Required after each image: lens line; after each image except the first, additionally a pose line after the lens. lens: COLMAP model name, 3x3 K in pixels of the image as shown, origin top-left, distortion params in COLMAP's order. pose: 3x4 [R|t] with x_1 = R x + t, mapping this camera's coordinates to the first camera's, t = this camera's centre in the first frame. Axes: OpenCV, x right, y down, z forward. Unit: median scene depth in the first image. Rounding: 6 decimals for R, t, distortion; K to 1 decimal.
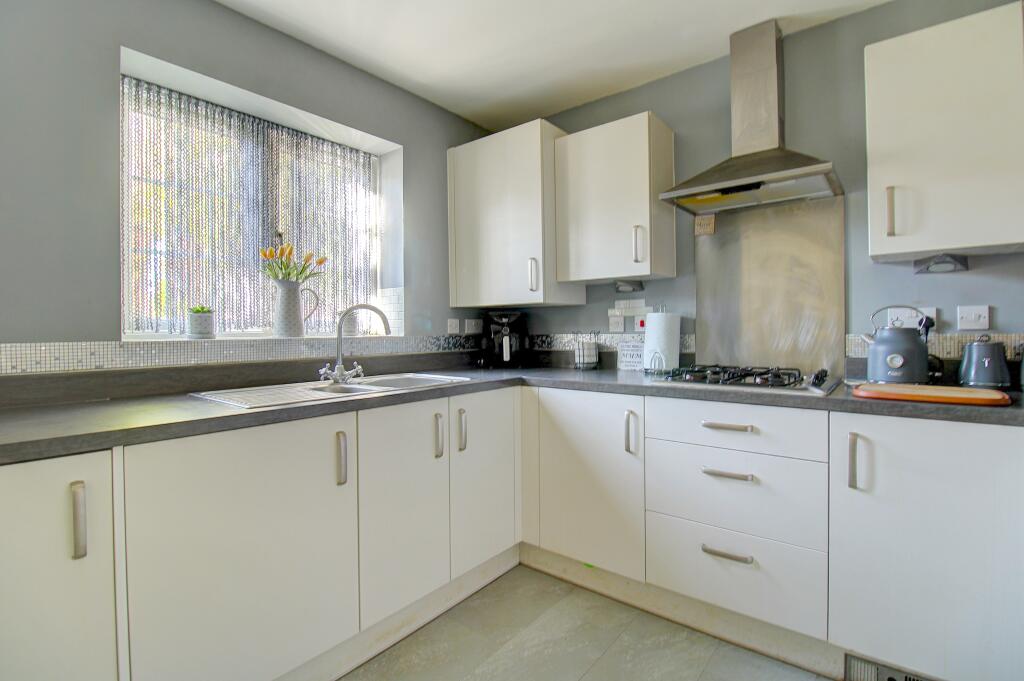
lens RADIAL K [[476.5, 0, 513.3], [0, 476.5, 335.4], [0, 0, 1]] dist [-0.009165, -0.006502]
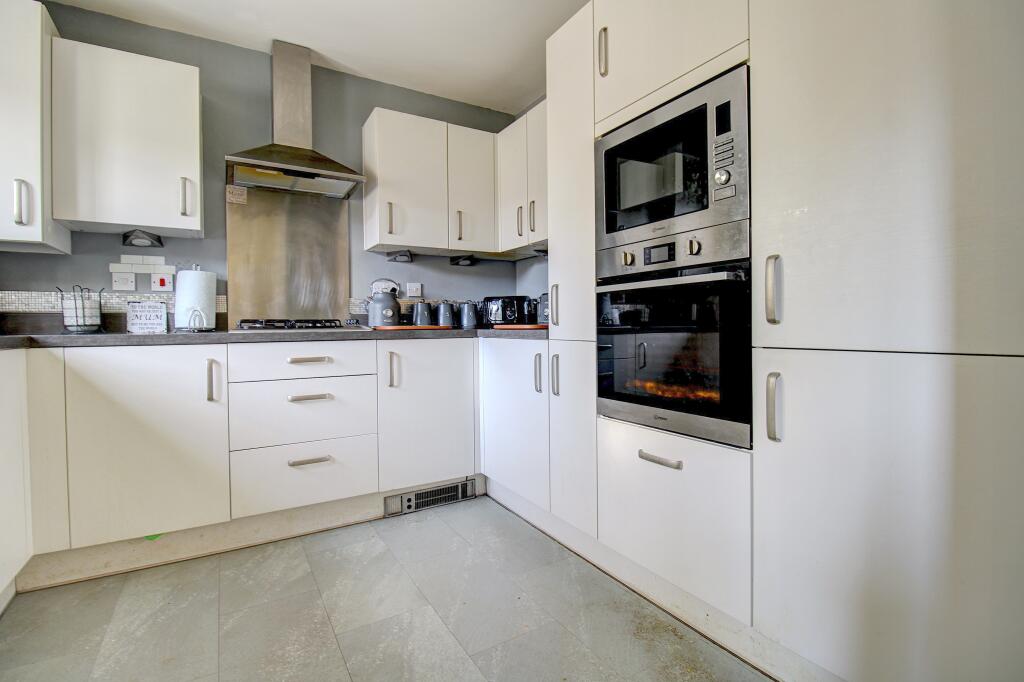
lens RADIAL K [[476.5, 0, 516.0], [0, 476.5, 337.7], [0, 0, 1]] dist [-0.009165, -0.006502]
pose [[0.348945, -0.016924, 0.936990, -0.455391], [0.012497, 0.999832, 0.013405, 0.101412], [-0.937060, 0.007032, 0.349098, 0.030250]]
